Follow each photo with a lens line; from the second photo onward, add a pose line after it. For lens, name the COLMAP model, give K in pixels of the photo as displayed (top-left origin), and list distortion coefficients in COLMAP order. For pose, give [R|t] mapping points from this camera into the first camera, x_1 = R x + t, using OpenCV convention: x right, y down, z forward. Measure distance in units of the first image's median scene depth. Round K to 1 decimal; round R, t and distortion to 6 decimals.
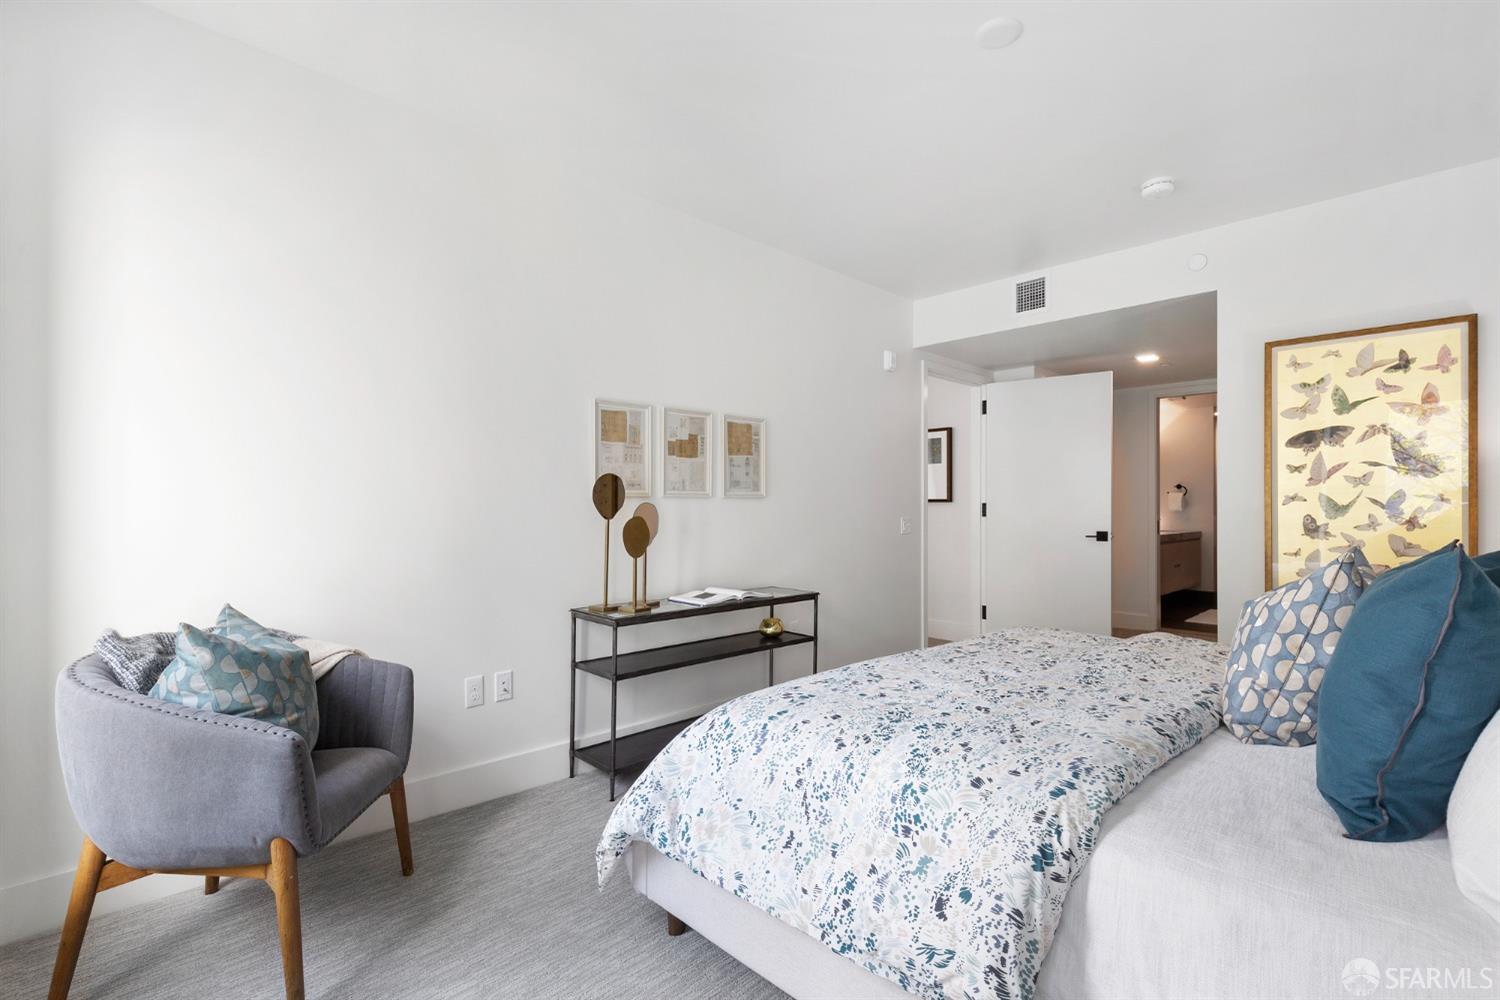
lens RADIAL K [[692.5, 0, 753.6], [0, 692.5, 508.2], [0, 0, 1]] dist [0.002569, 0.000084]
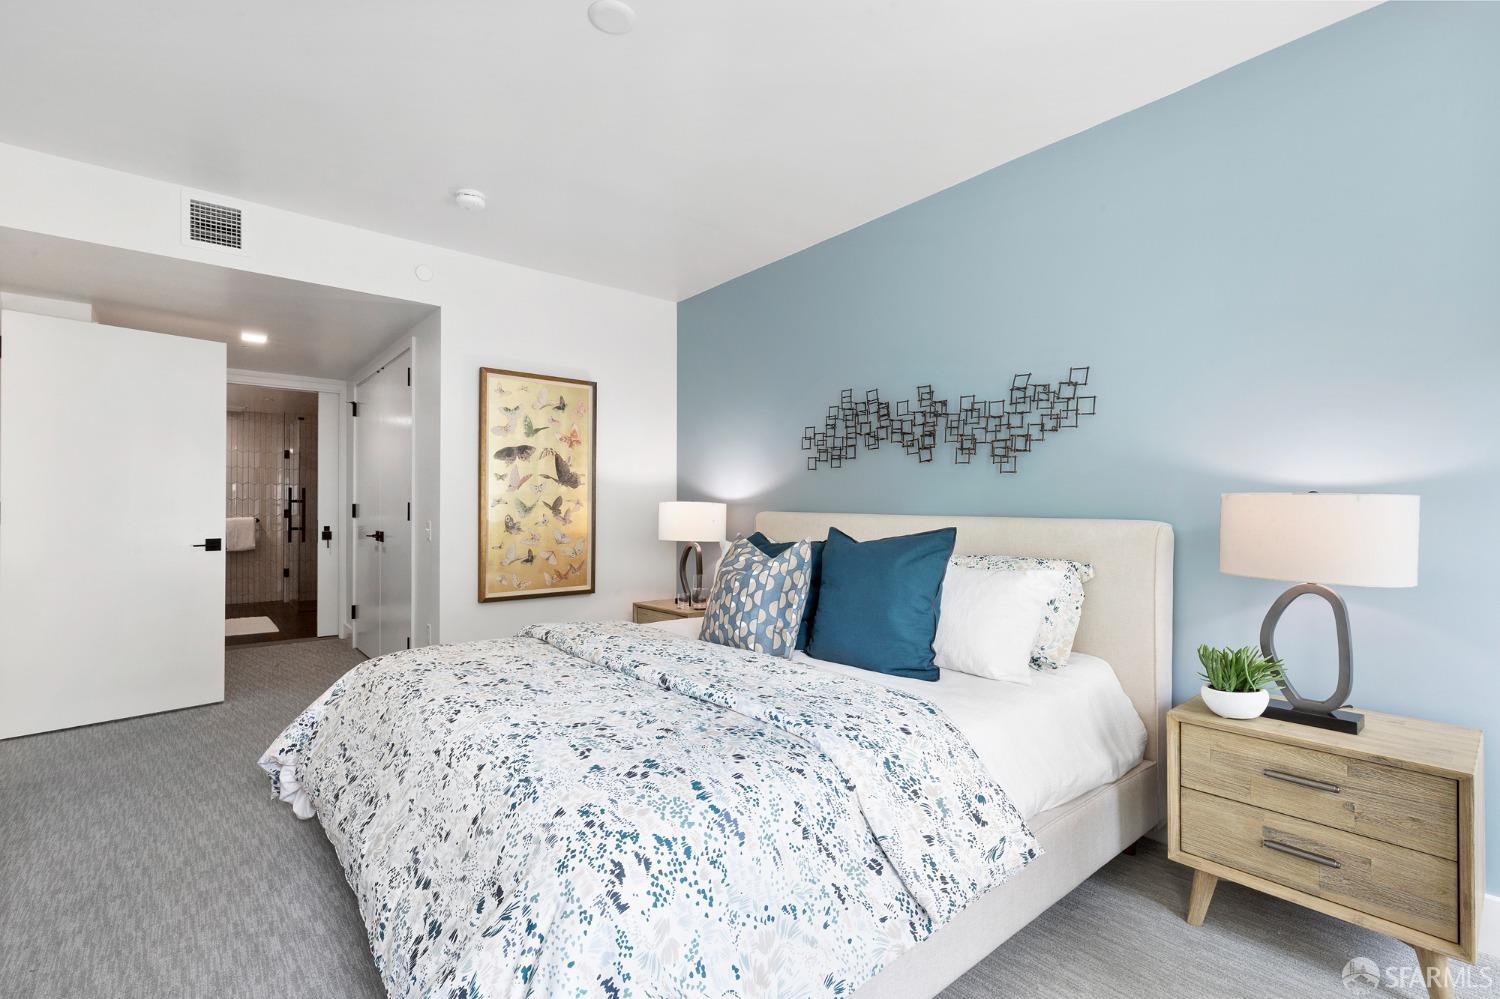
lens RADIAL K [[680.6, 0, 750.5], [0, 680.6, 505.6], [0, 0, 1]] dist [0.003322, 0.000147]
pose [[0.072273, 0.002879, 0.997381, -0.656984], [0.001052, 0.999995, -0.002963, -0.005041], [-0.997384, 0.001263, 0.072270, 0.846605]]
